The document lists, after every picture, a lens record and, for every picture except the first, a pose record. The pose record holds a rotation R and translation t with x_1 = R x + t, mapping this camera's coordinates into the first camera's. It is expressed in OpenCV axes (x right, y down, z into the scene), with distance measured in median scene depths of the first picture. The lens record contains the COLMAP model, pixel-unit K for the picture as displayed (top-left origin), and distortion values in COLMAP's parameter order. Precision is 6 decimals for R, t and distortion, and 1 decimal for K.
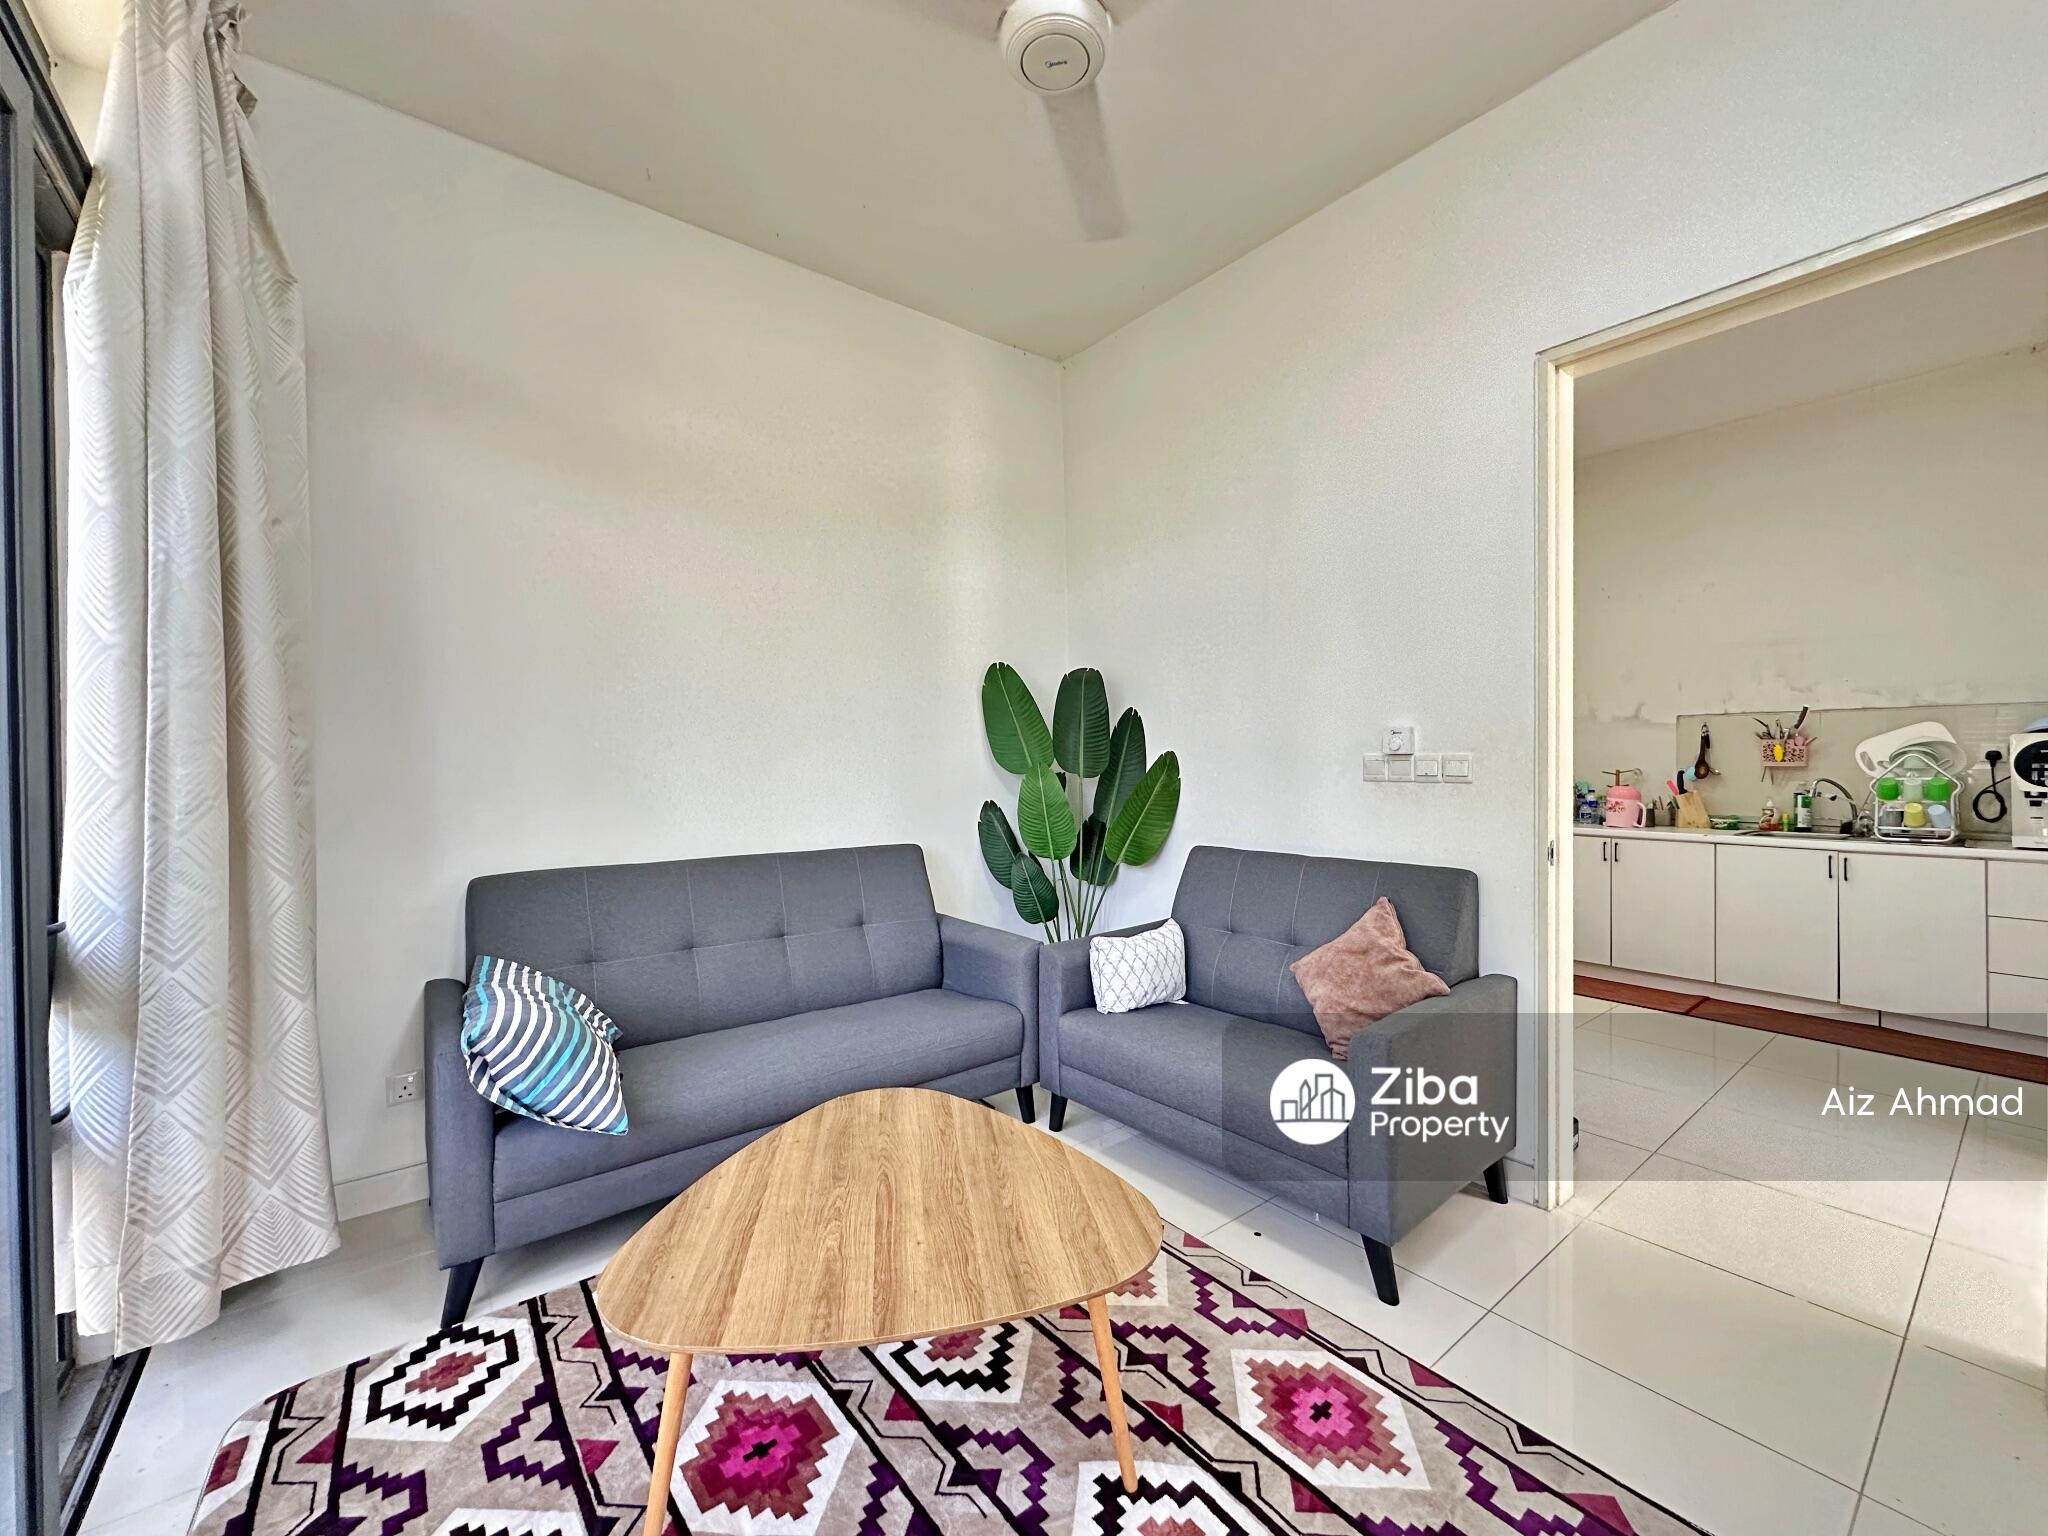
lens RADIAL K [[822.1, 0, 1022.2], [0, 822.1, 769.0], [0, 0, 1]] dist [-0.003114, 0.001101]
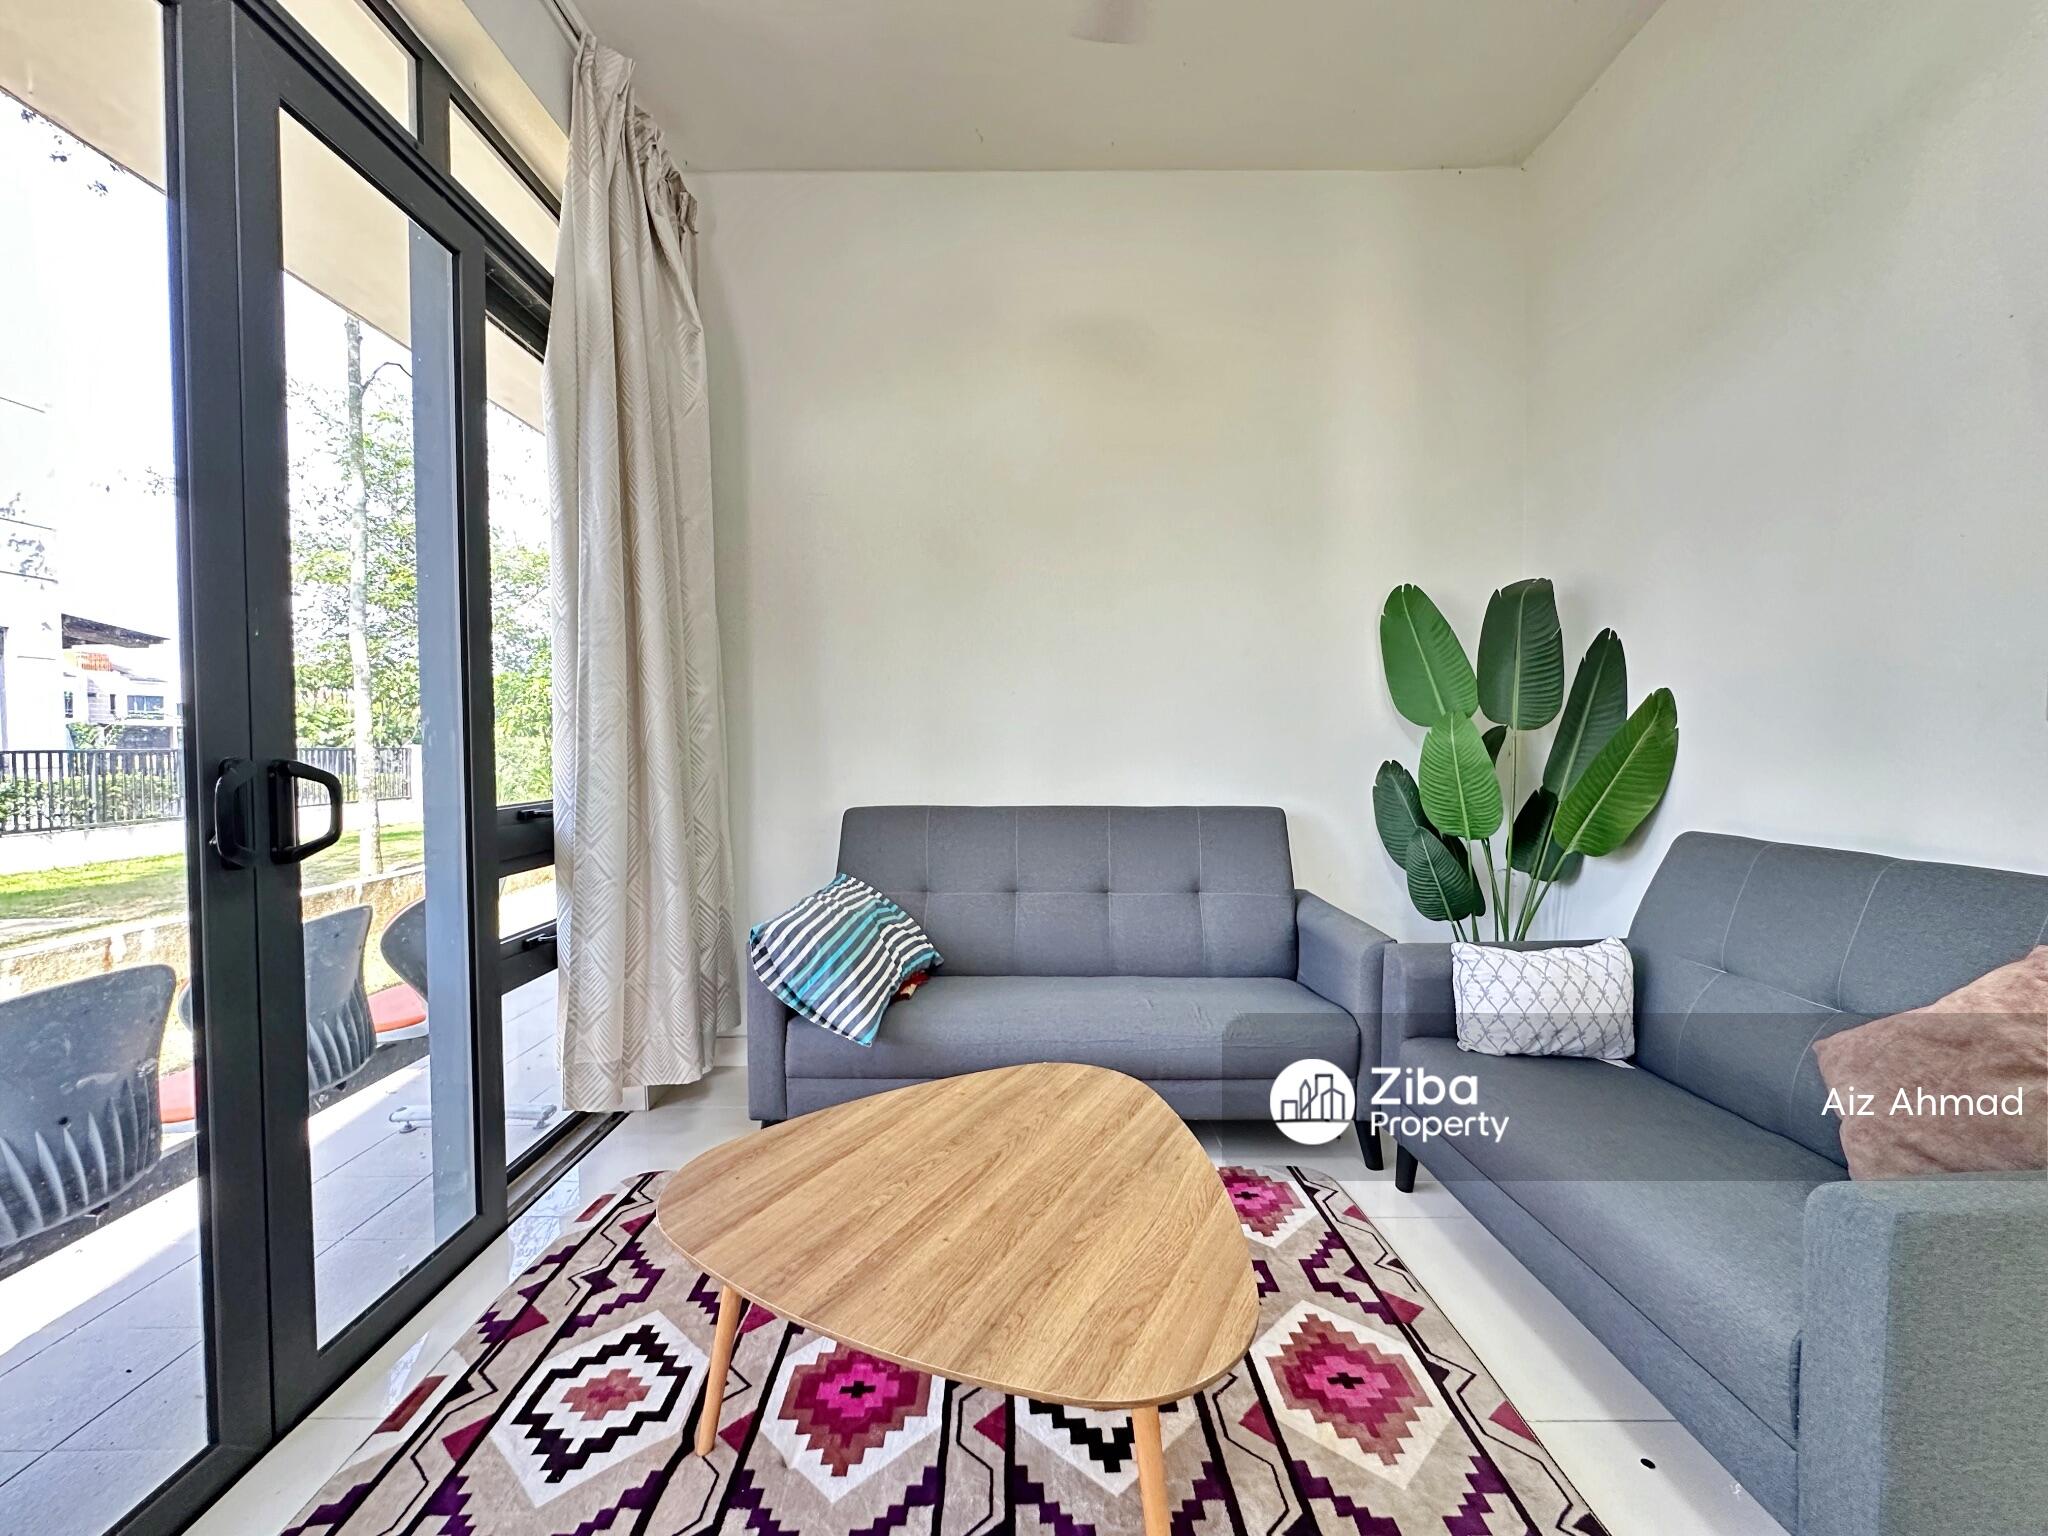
lens RADIAL K [[822.1, 0, 1022.2], [0, 822.1, 769.0], [0, 0, 1]] dist [-0.003114, 0.001101]
pose [[0.784804, 0.024935, -0.619242, 0.286142], [-0.009013, 0.999544, 0.028826, 0.044346], [0.619679, -0.017041, 0.784671, 0.252971]]
